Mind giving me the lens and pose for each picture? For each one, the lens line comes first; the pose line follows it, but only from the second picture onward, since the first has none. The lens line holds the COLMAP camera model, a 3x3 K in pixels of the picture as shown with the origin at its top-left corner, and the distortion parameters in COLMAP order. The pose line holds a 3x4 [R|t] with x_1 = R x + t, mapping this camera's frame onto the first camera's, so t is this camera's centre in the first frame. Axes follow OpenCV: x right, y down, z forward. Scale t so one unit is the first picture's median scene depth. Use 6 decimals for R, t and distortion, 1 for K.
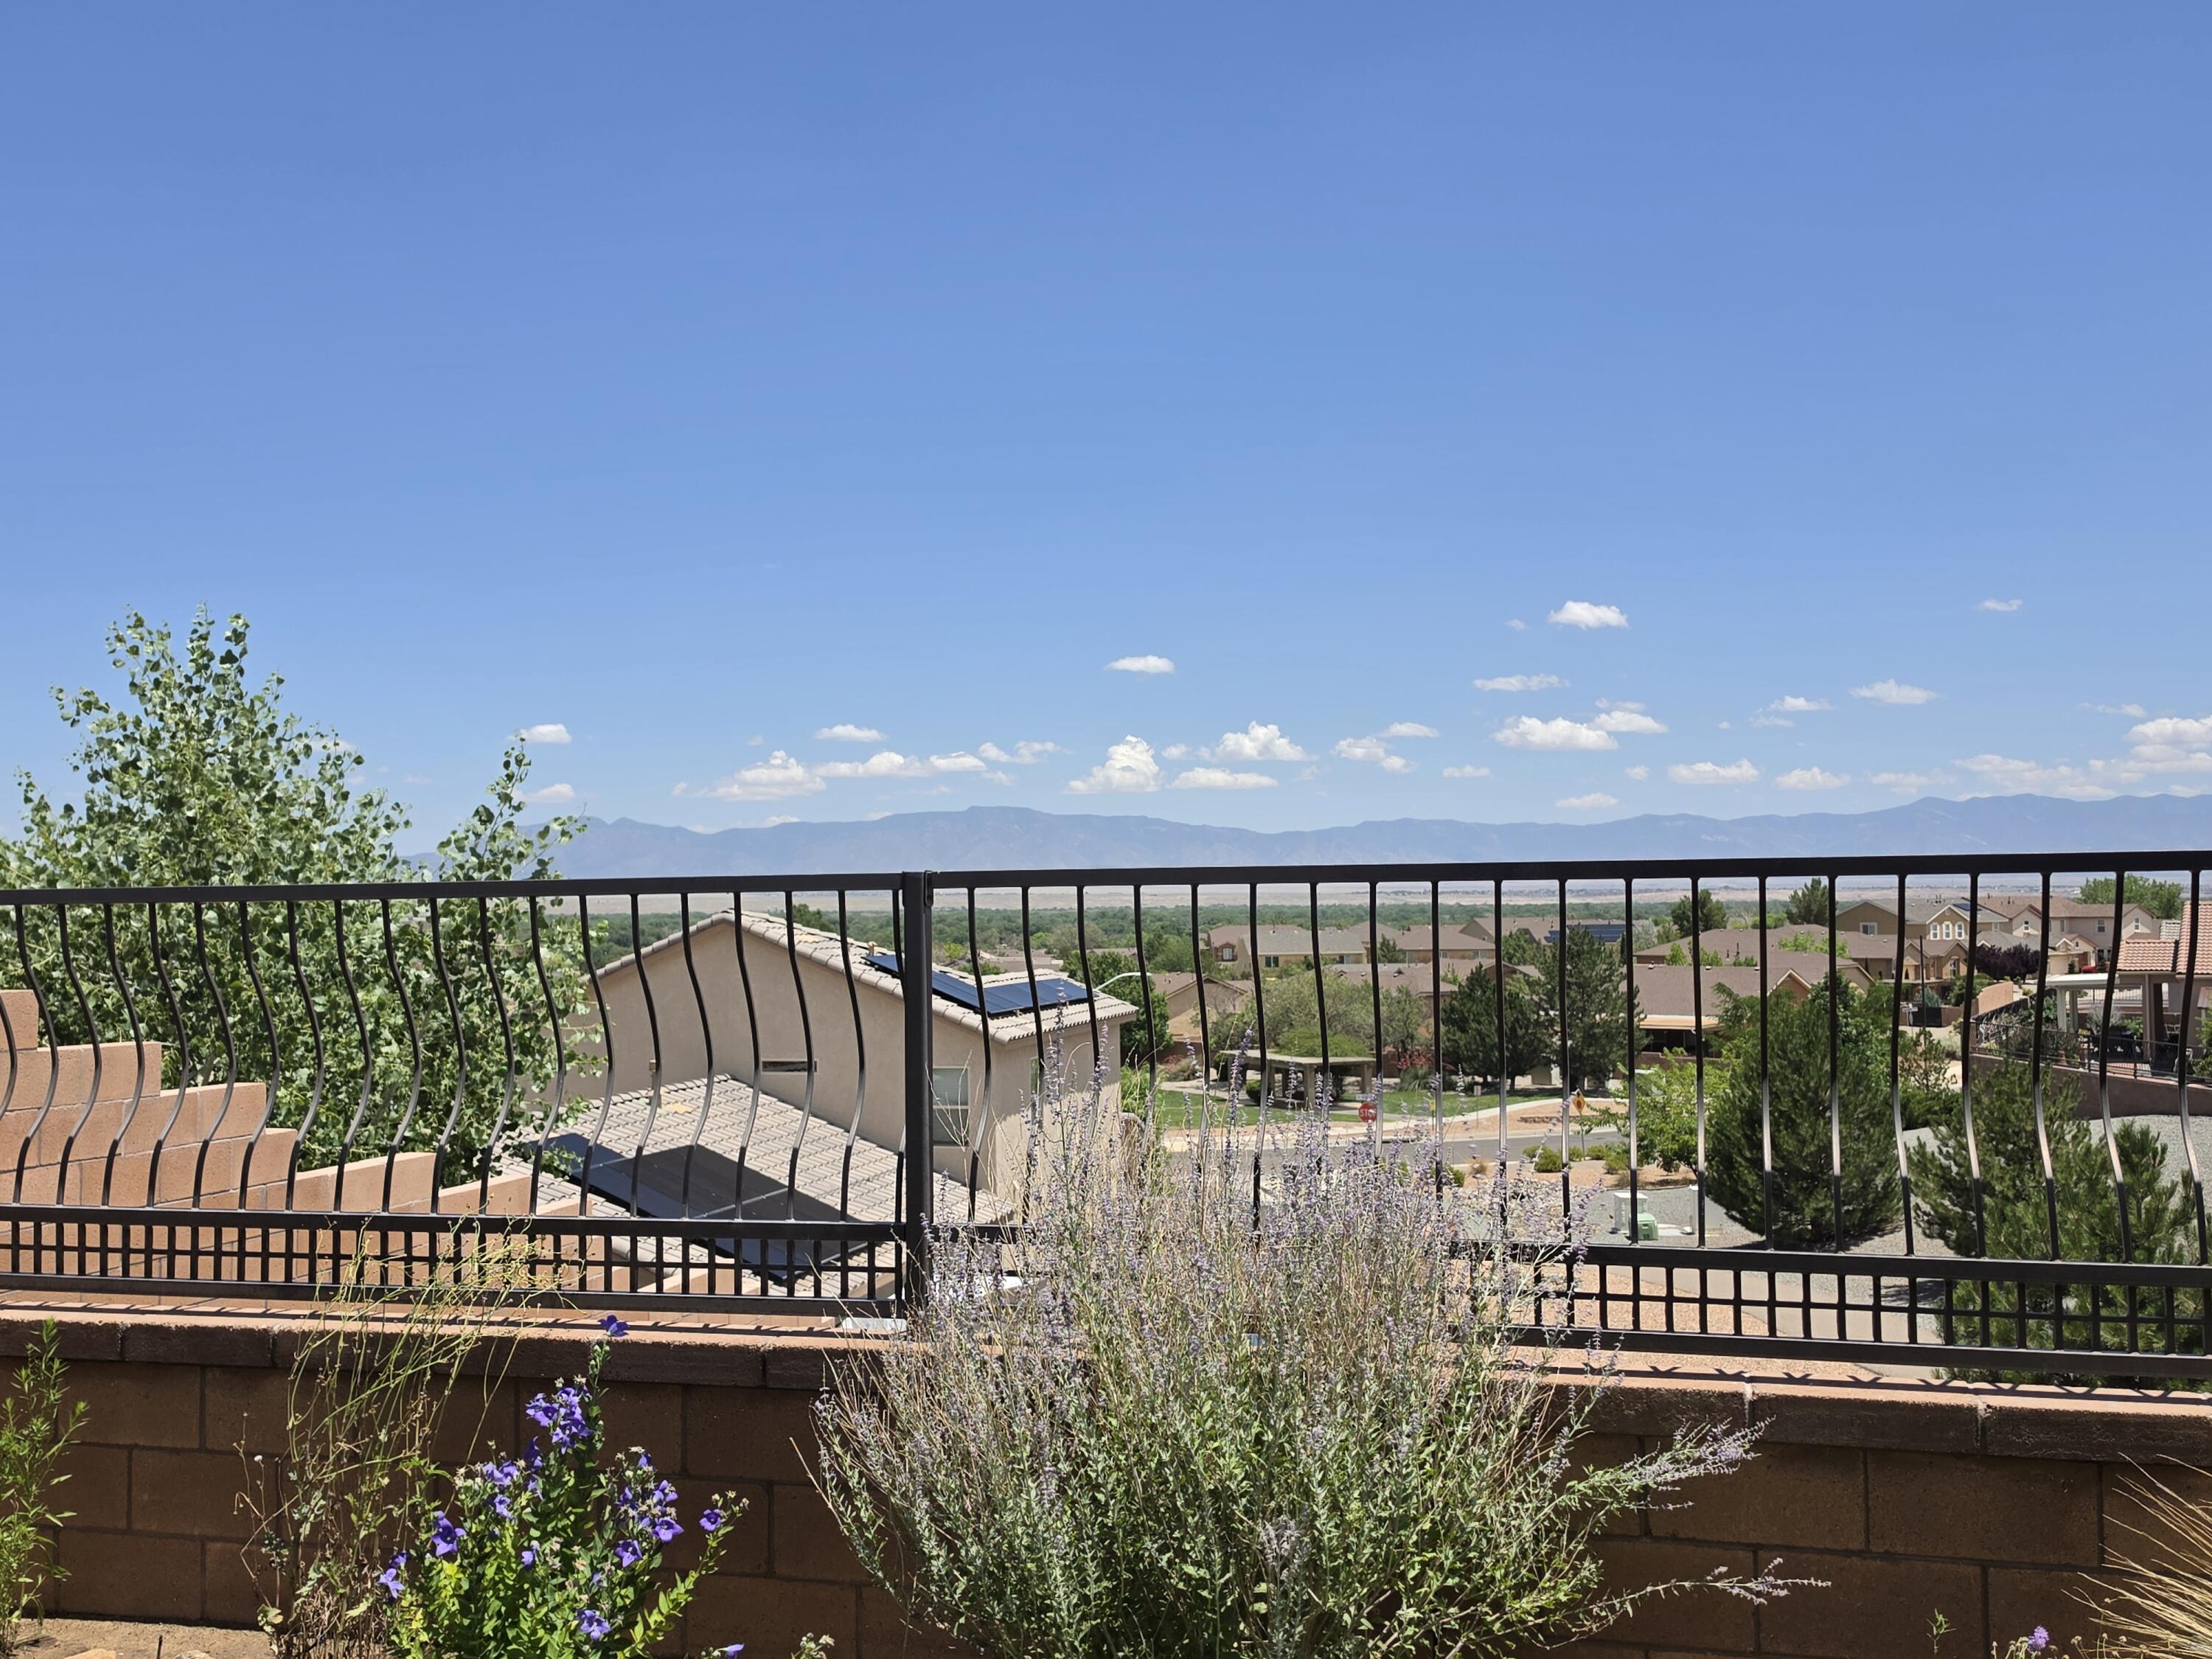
lens RADIAL K [[2199.7, 0, 1106.0], [0, 2199.7, 829.5], [0, 0, 1]] dist [0.201025, -0.406672]
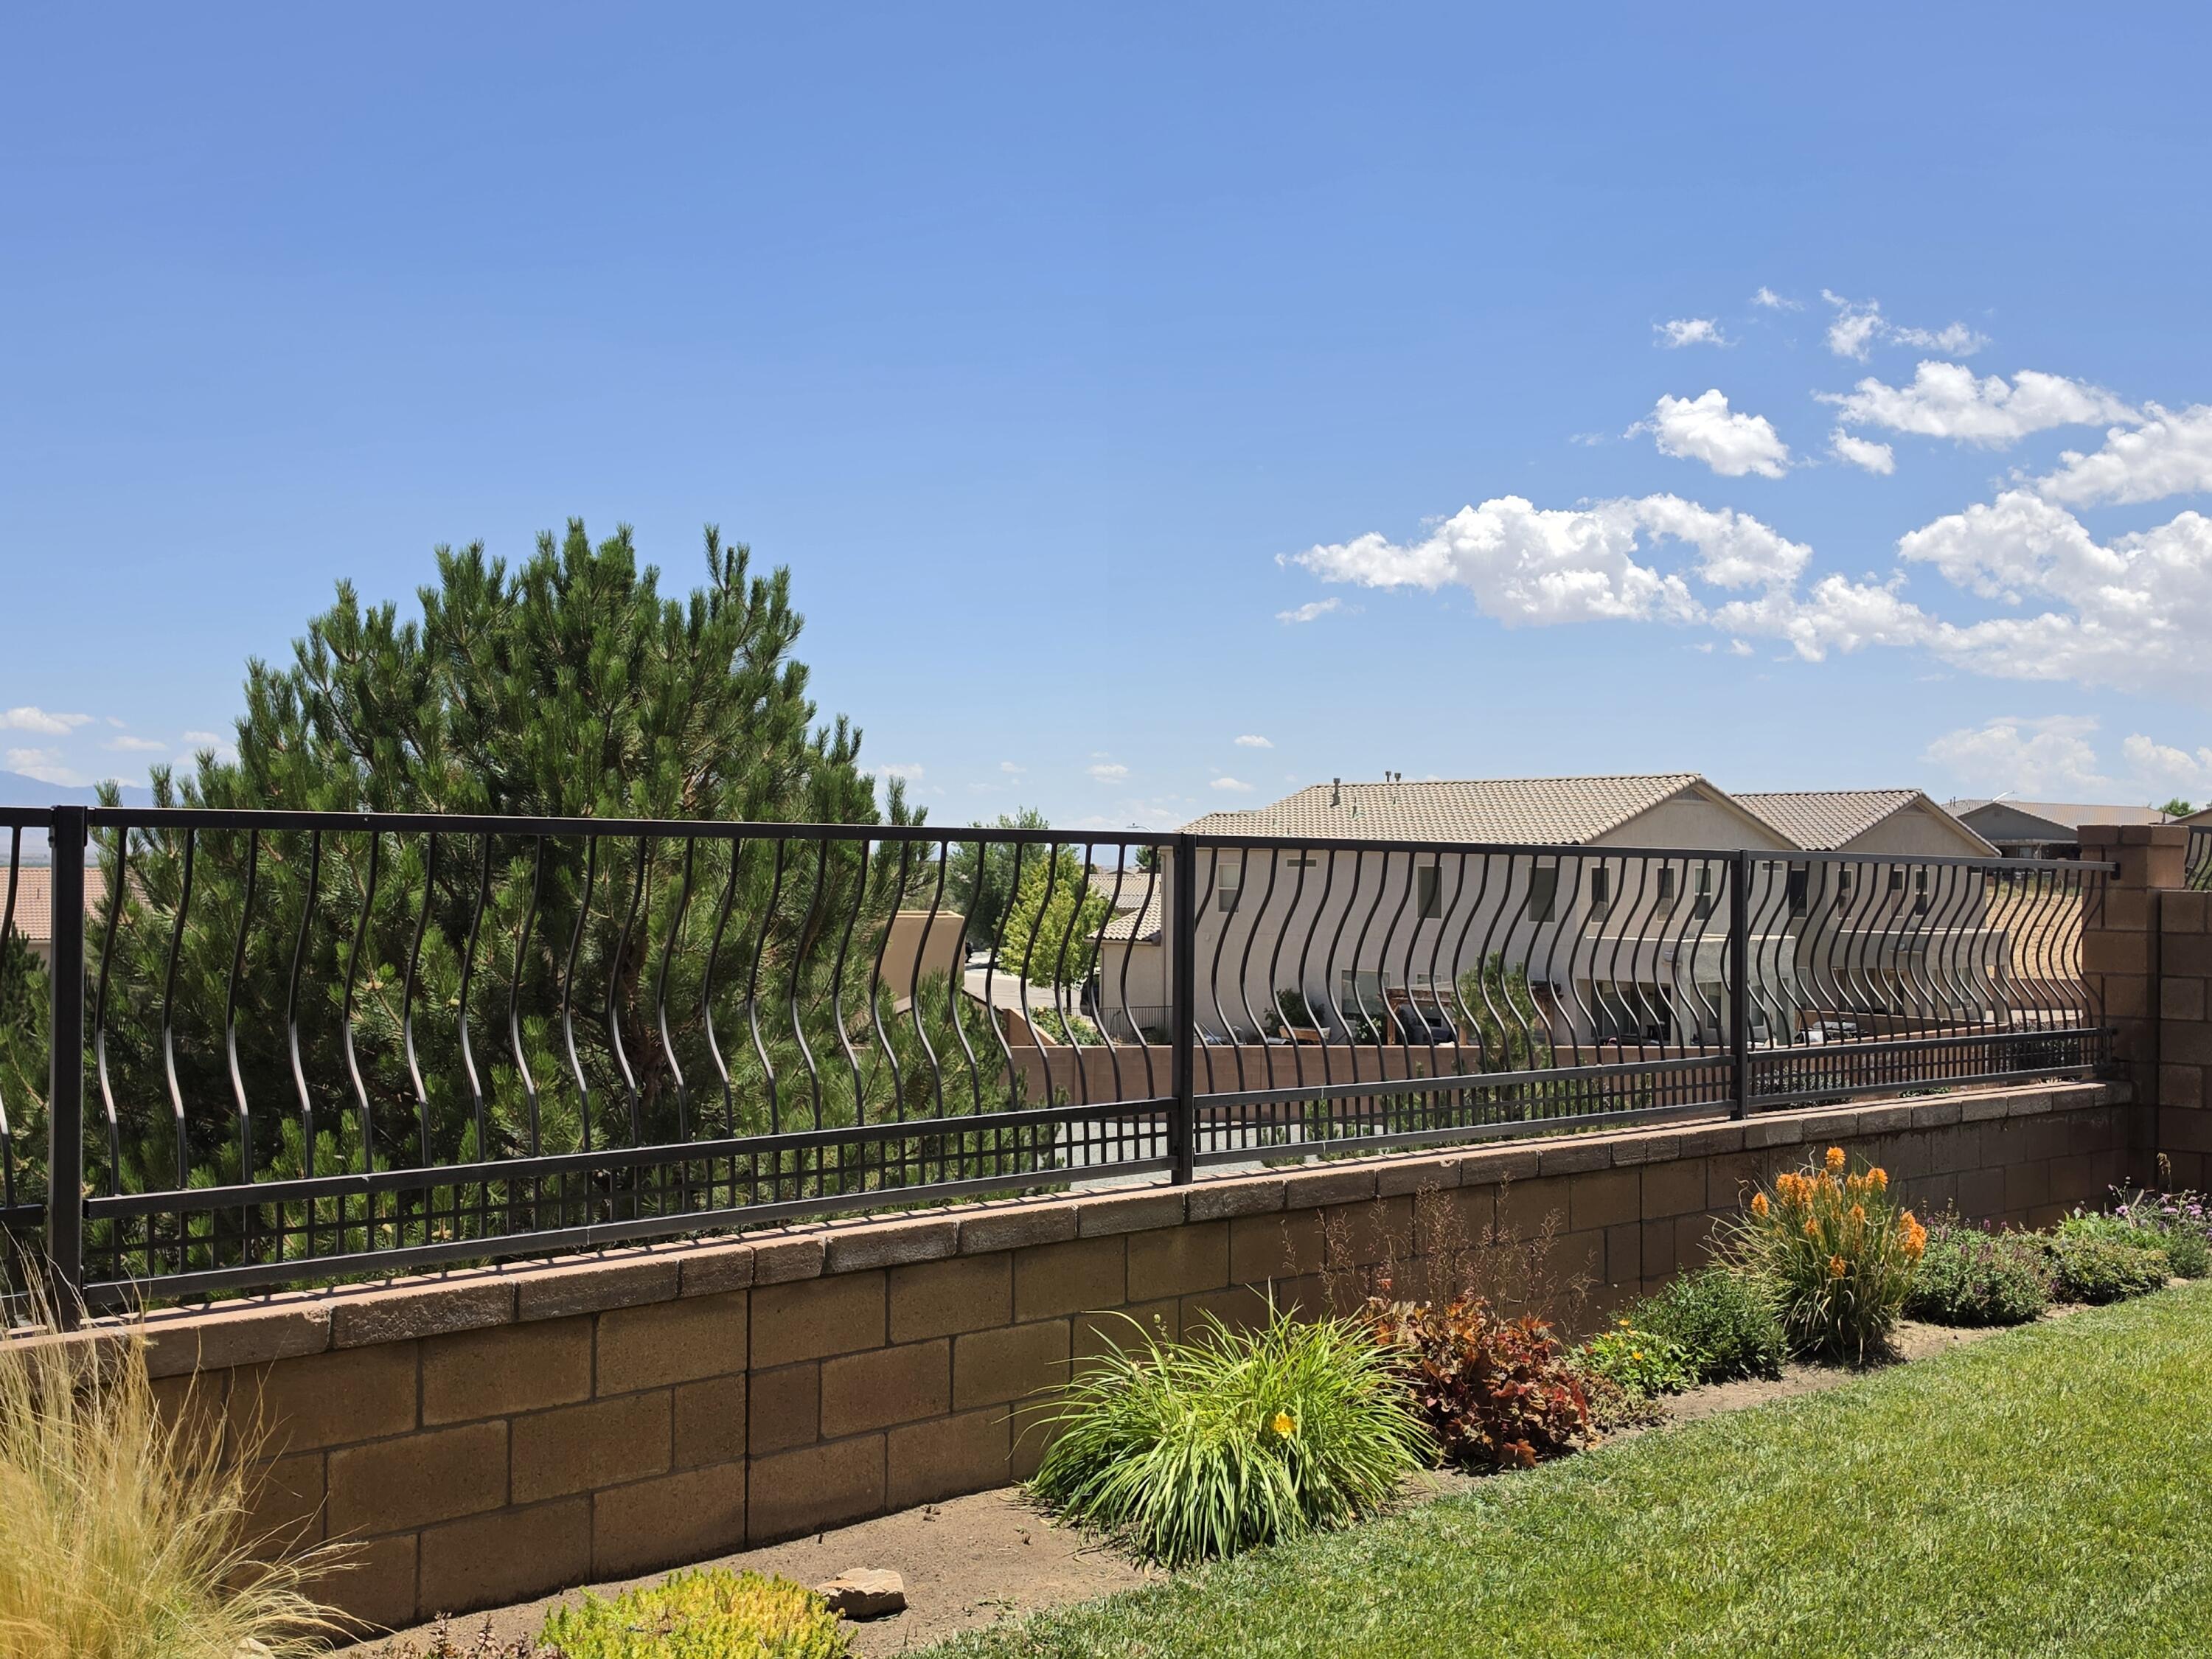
lens RADIAL K [[2199.7, 0, 1106.0], [0, 2199.7, 829.5], [0, 0, 1]] dist [0.201025, -0.406672]
pose [[0.519001, 0.033336, 0.854123, -0.225993], [-0.049454, 0.998736, -0.008929, 0.005611], [-0.853342, -0.037606, 0.519994, 0.064680]]
